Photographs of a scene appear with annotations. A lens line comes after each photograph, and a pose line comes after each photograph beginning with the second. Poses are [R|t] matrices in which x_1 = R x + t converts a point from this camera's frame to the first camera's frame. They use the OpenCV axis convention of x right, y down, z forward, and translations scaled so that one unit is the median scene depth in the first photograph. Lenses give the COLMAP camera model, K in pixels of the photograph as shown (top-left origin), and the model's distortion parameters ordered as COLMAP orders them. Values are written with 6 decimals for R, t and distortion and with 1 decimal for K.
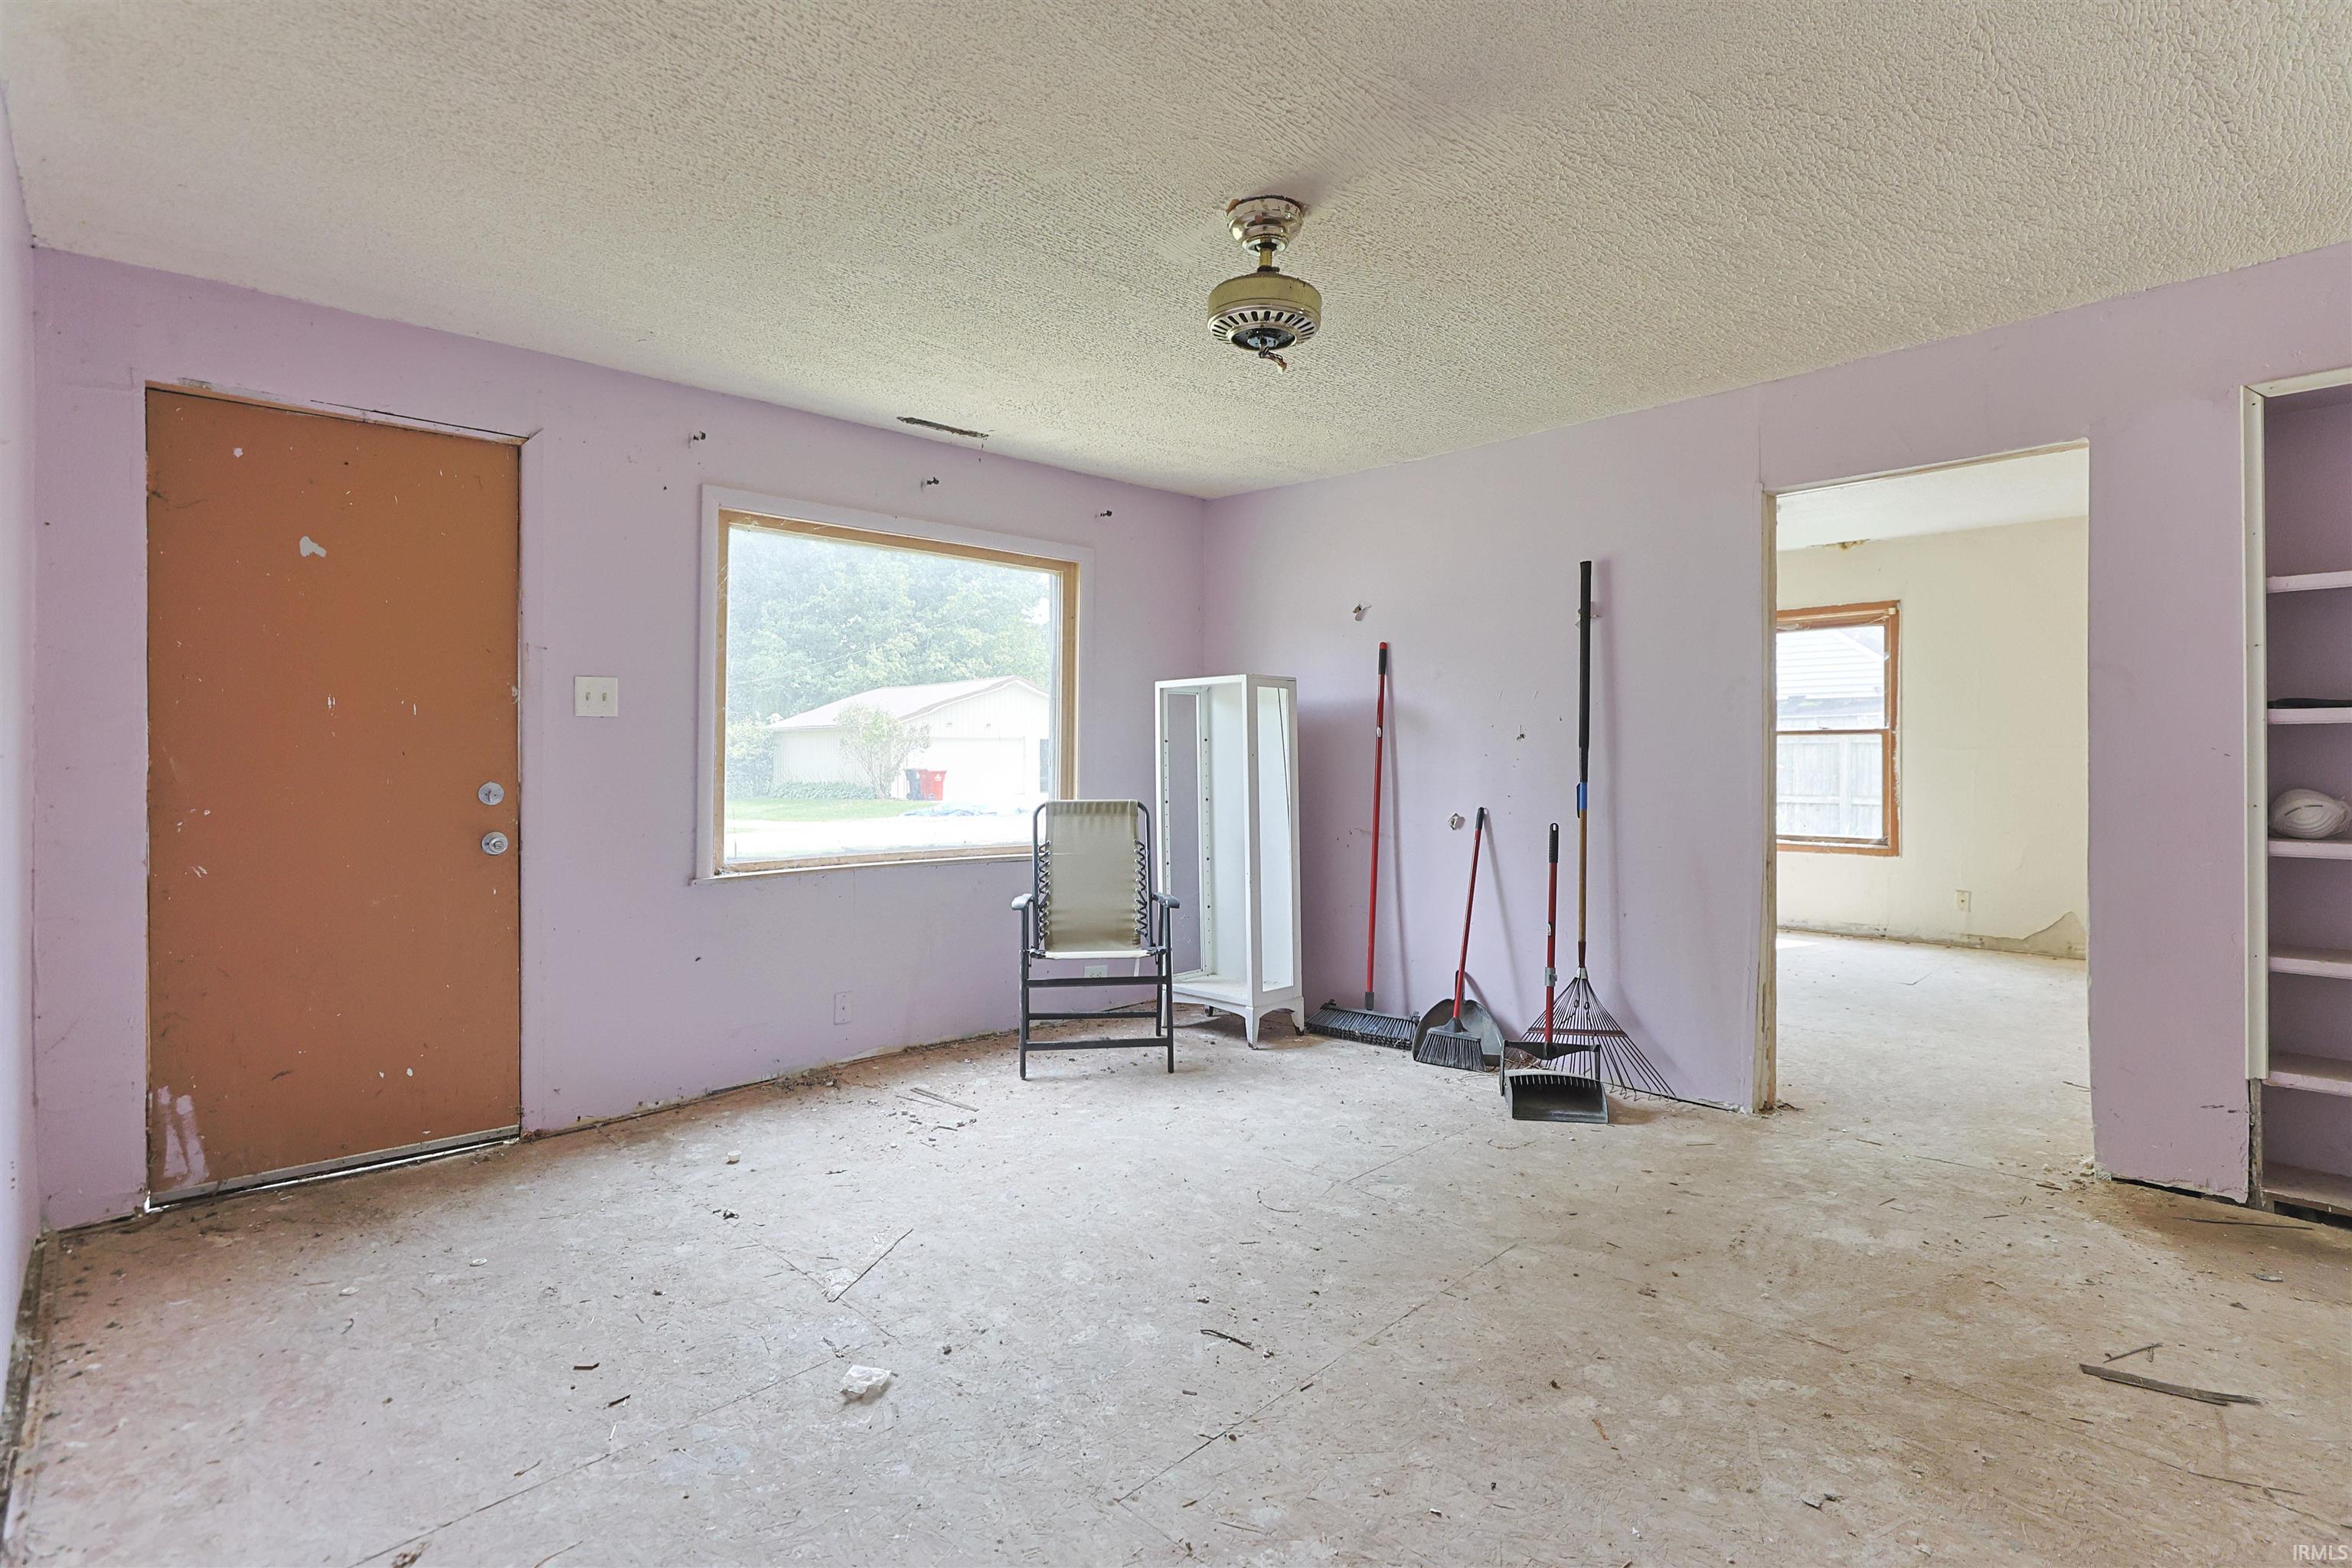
lens RADIAL K [[1142.4, 0, 1182.2], [0, 1142.4, 750.6], [0, 0, 1]] dist [-0.026203, 0.009833]
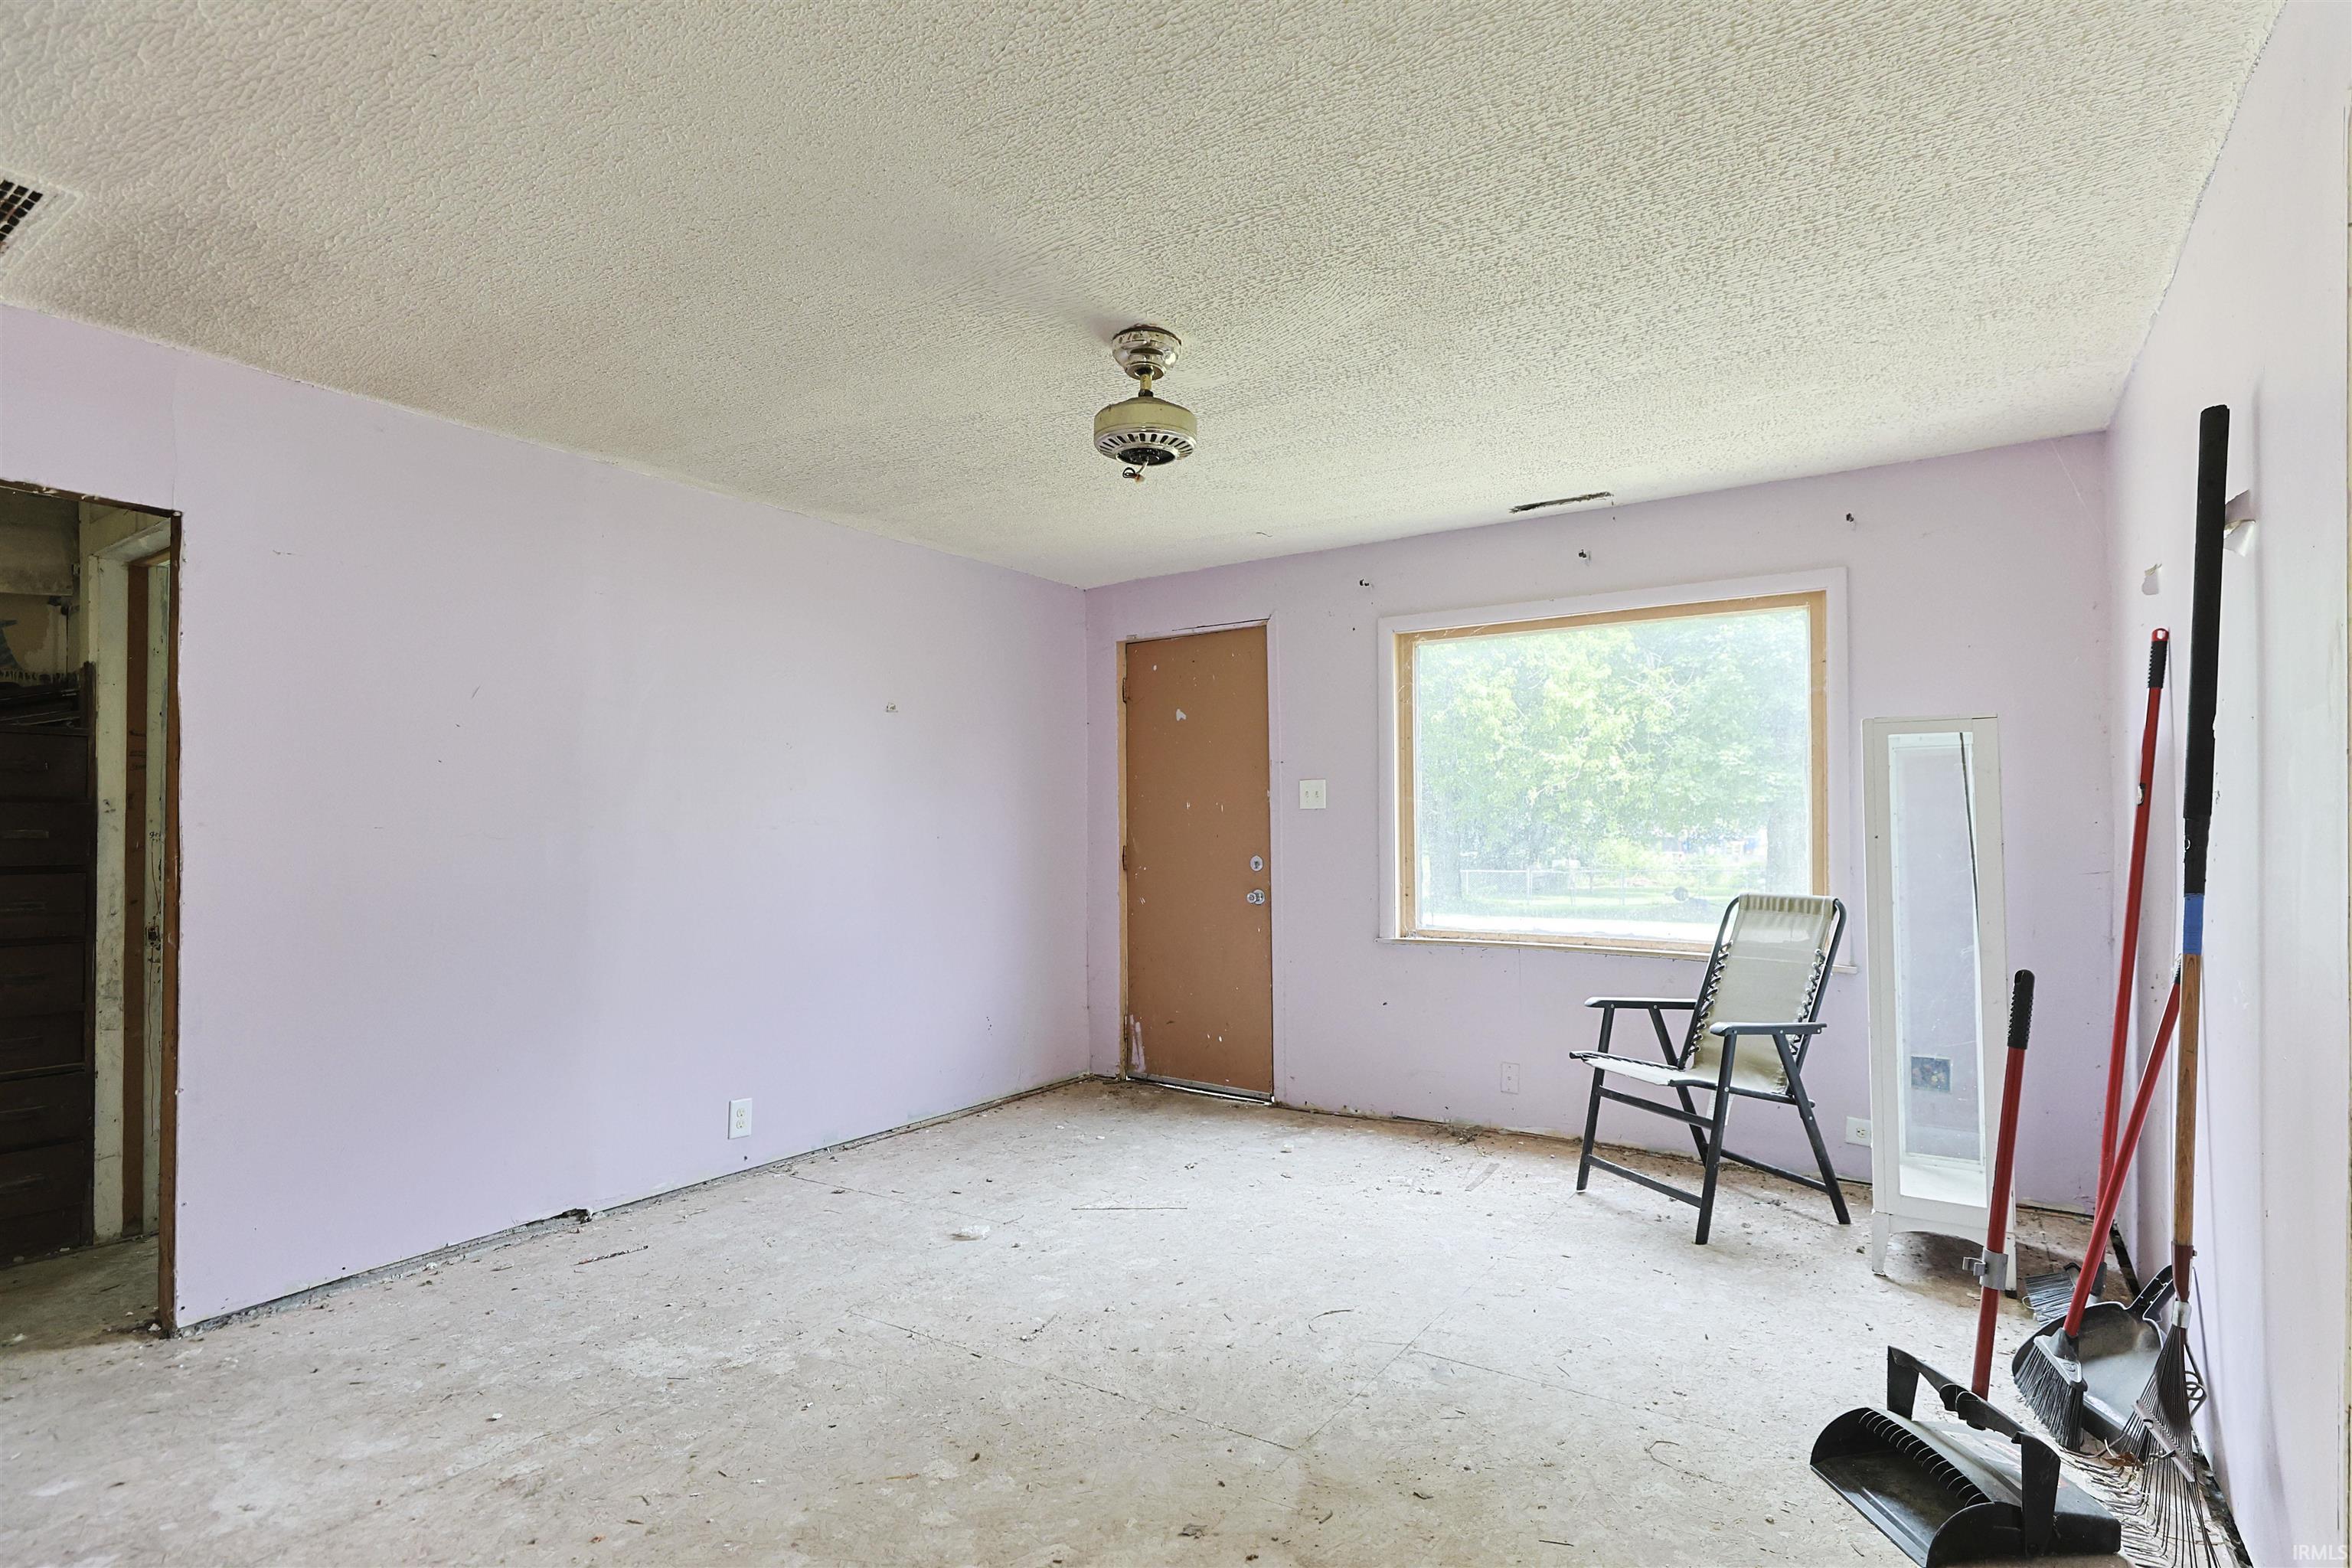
lens RADIAL K [[1142.4, 0, 1151.0], [0, 1142.4, 804.1], [0, 0, 1]] dist [-0.026203, 0.009833]
pose [[0.185382, -0.028514, -0.982253, 0.715812], [0.003347, 0.999591, -0.028385, 0.002414], [0.982661, 0.001975, 0.185401, 0.503243]]
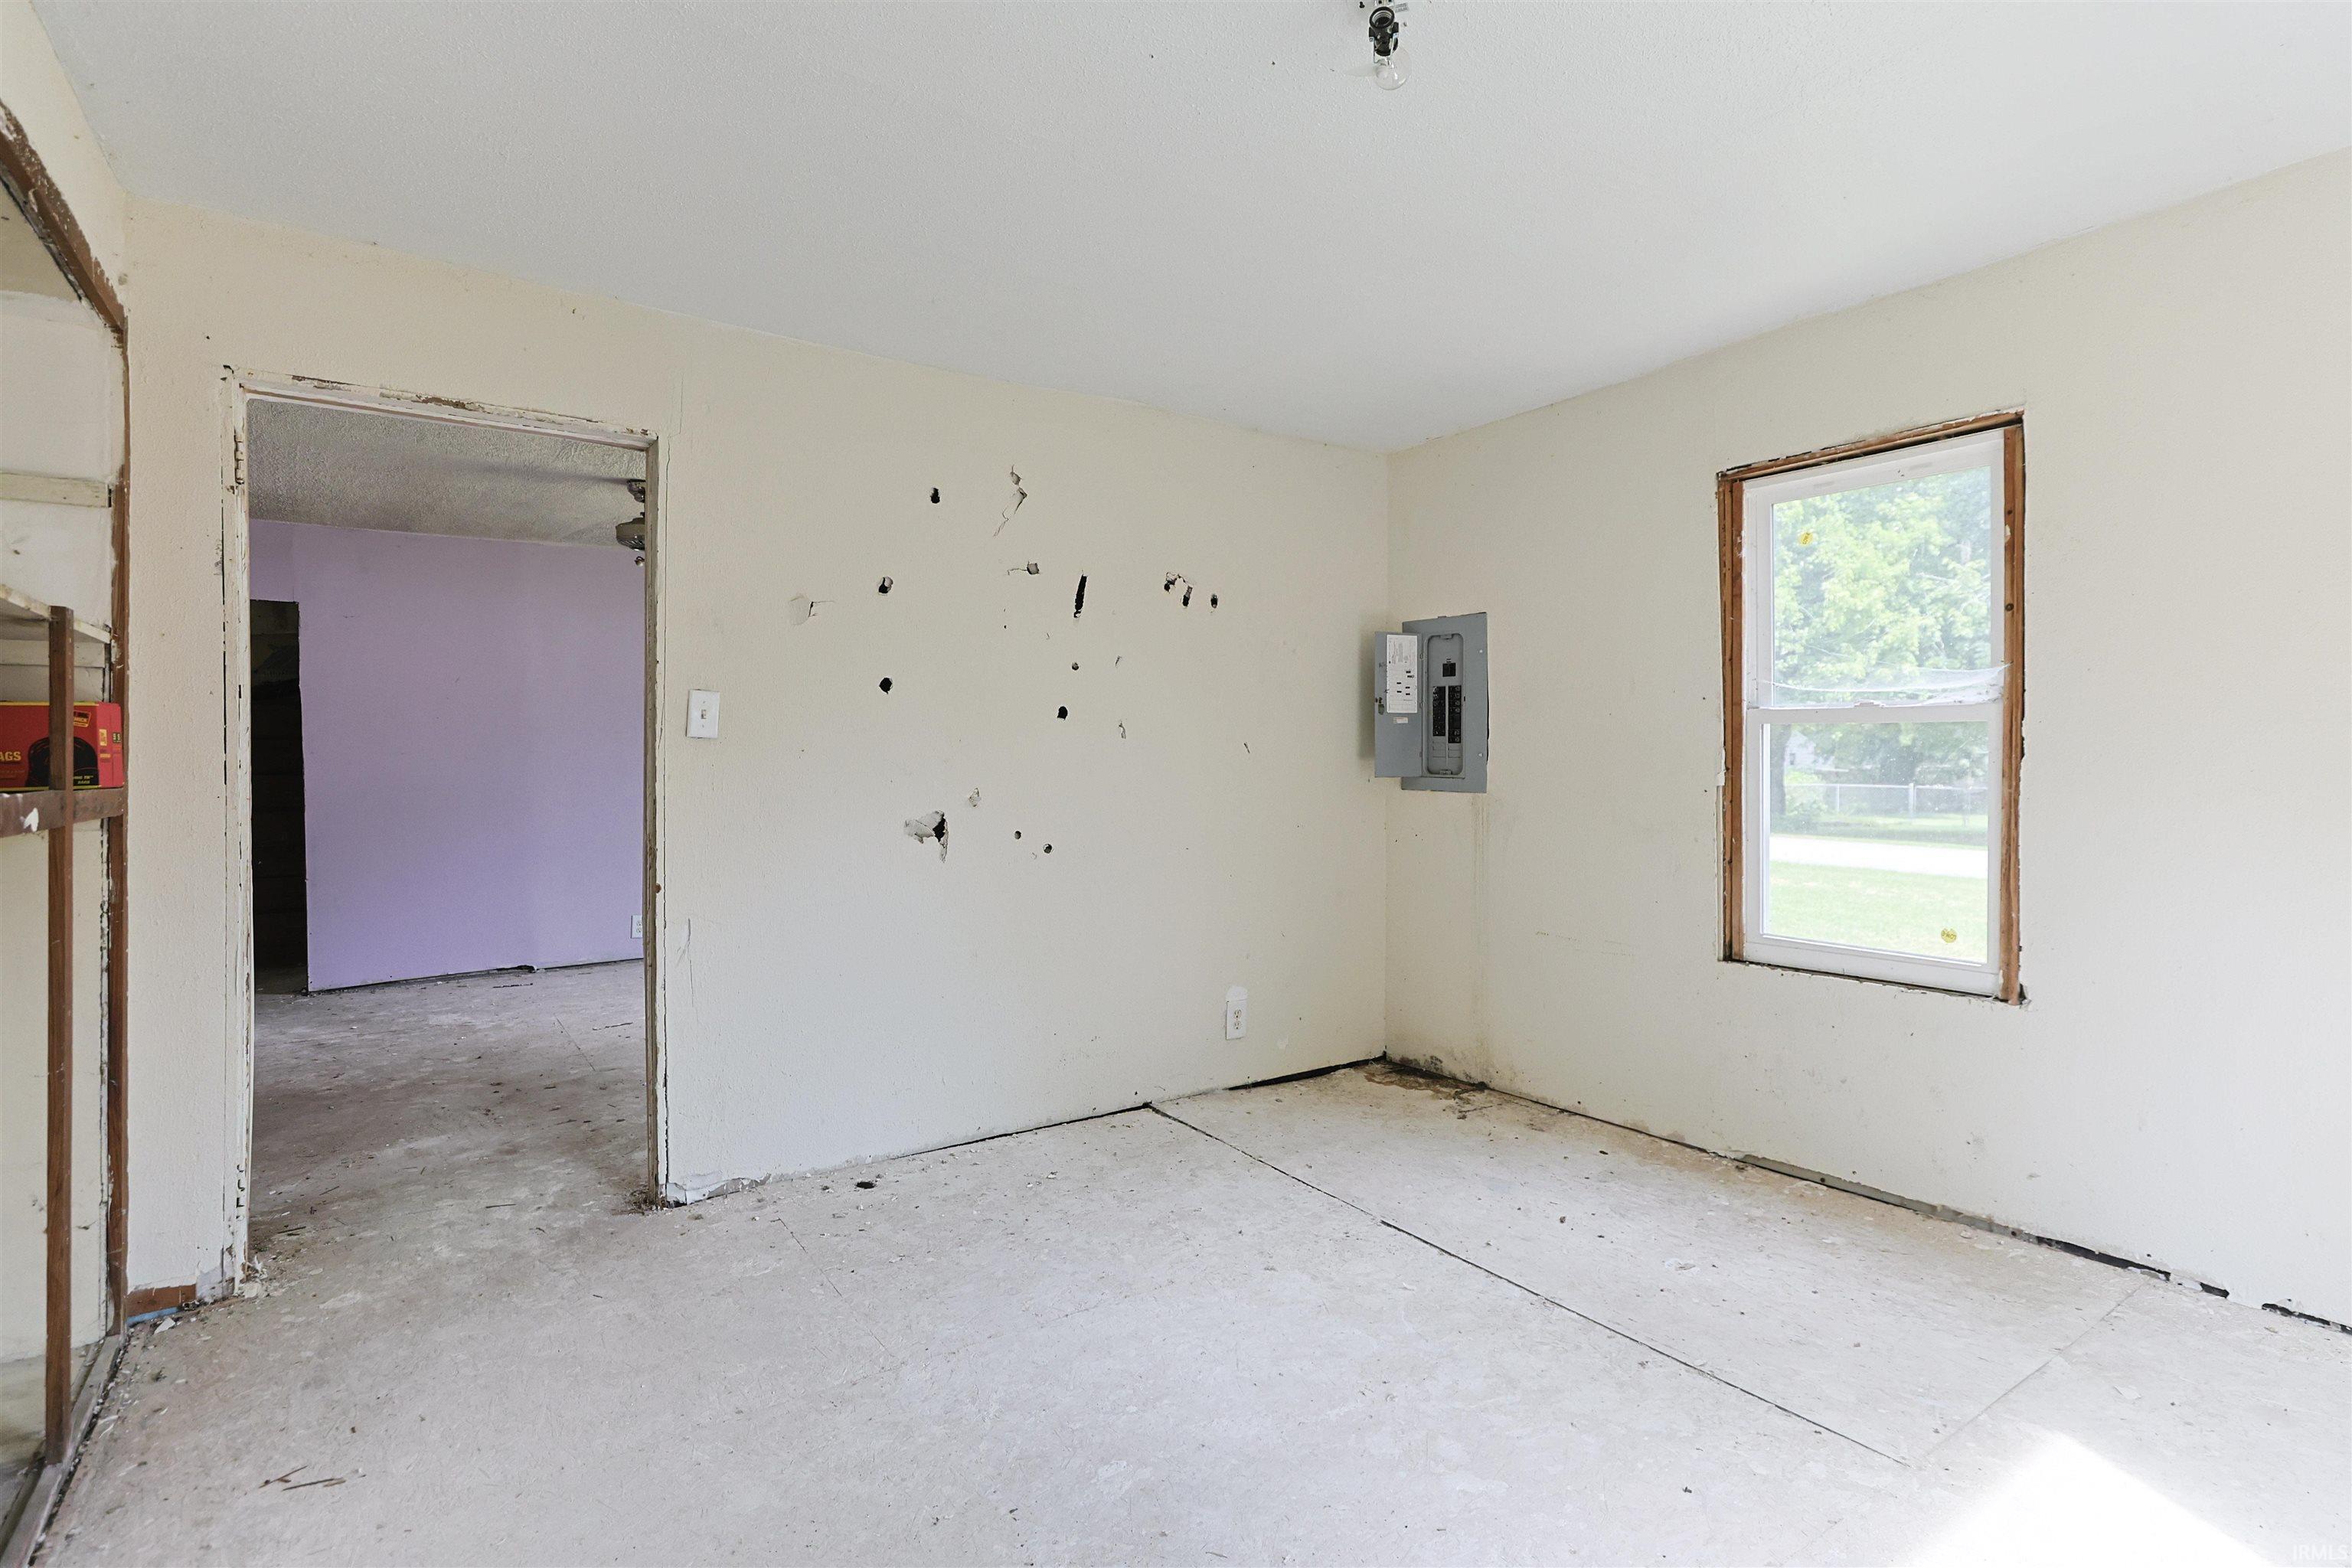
lens RADIAL K [[1142.4, 0, 1176.3], [0, 1142.4, 762.4], [0, 0, 1]] dist [-0.026203, 0.009833]
pose [[-0.166775, 0.015061, -0.985880, 1.169750], [0.001127, 0.999886, 0.015084, -0.014089], [0.985994, 0.001405, -0.166773, 1.406181]]
